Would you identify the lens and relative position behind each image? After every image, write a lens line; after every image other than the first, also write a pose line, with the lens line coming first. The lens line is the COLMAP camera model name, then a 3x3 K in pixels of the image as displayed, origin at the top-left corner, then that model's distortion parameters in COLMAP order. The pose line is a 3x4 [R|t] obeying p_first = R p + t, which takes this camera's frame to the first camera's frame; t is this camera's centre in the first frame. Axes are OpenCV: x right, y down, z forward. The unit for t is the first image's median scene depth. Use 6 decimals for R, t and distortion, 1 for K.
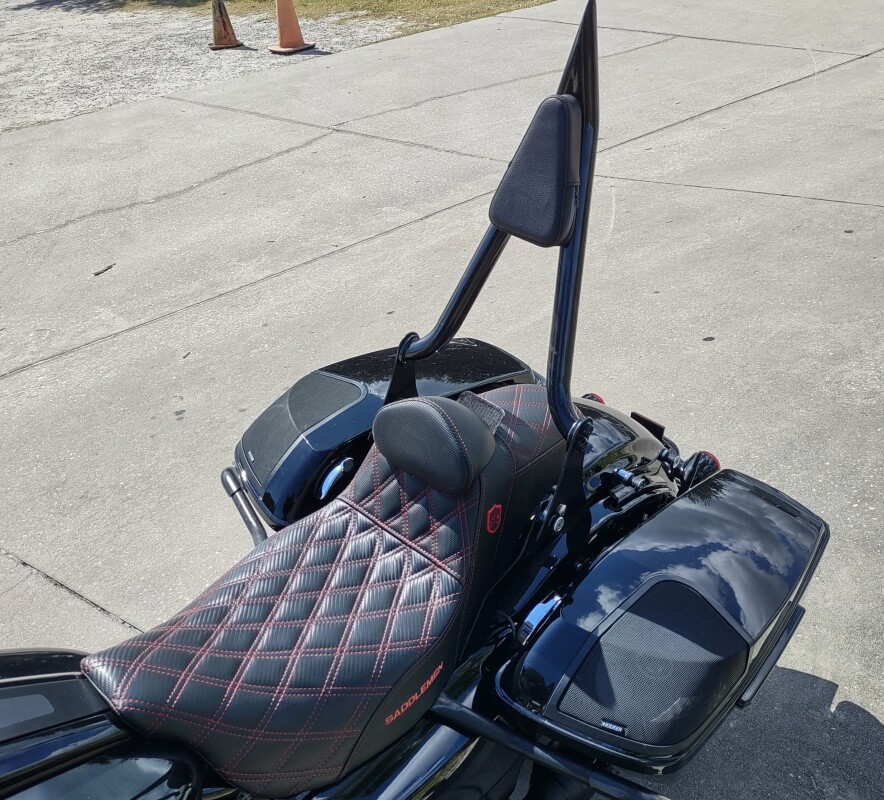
lens RADIAL K [[1038.2, 0, 454.2], [0, 1038.2, 364.4], [0, 0, 1]] dist [0.174218, -0.389237]
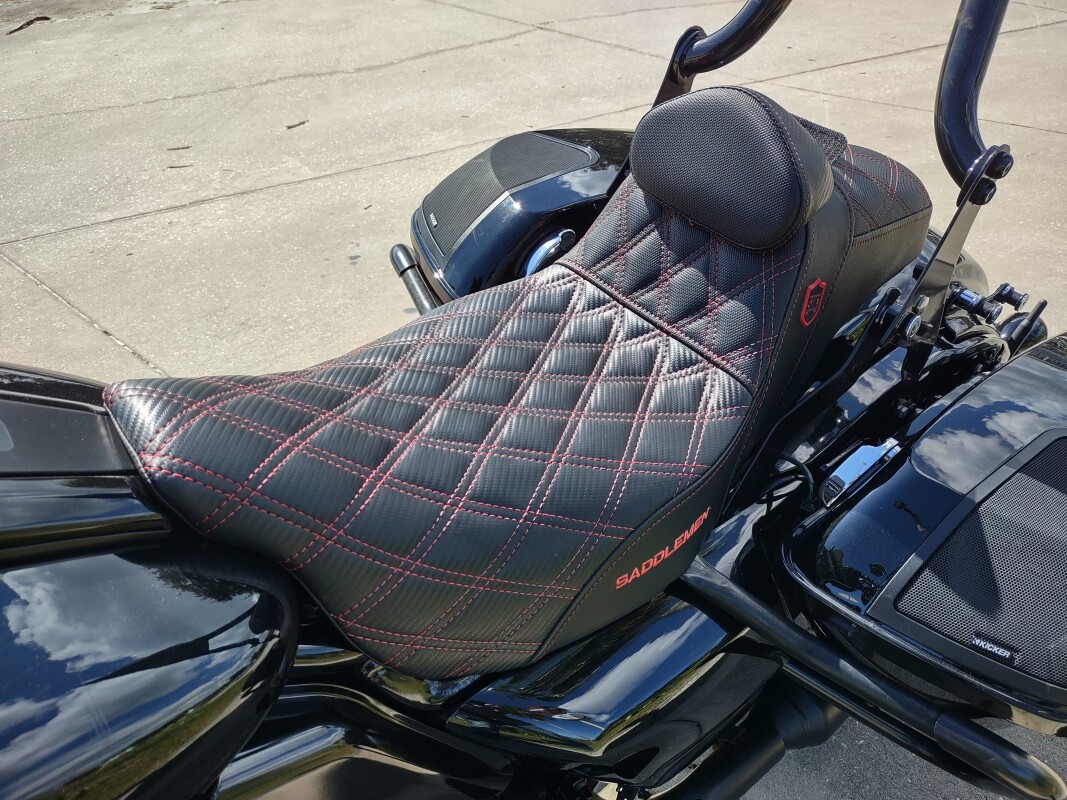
lens RADIAL K [[888.5, 0, 533.5], [0, 888.5, 400.0], [0, 0, 1]] dist [0.074620, -0.083687]
pose [[0.989783, 0.130428, -0.057609, -0.087675], [-0.124968, 0.988074, 0.089957, 0.177635], [0.068655, -0.081839, 0.994278, 0.452530]]
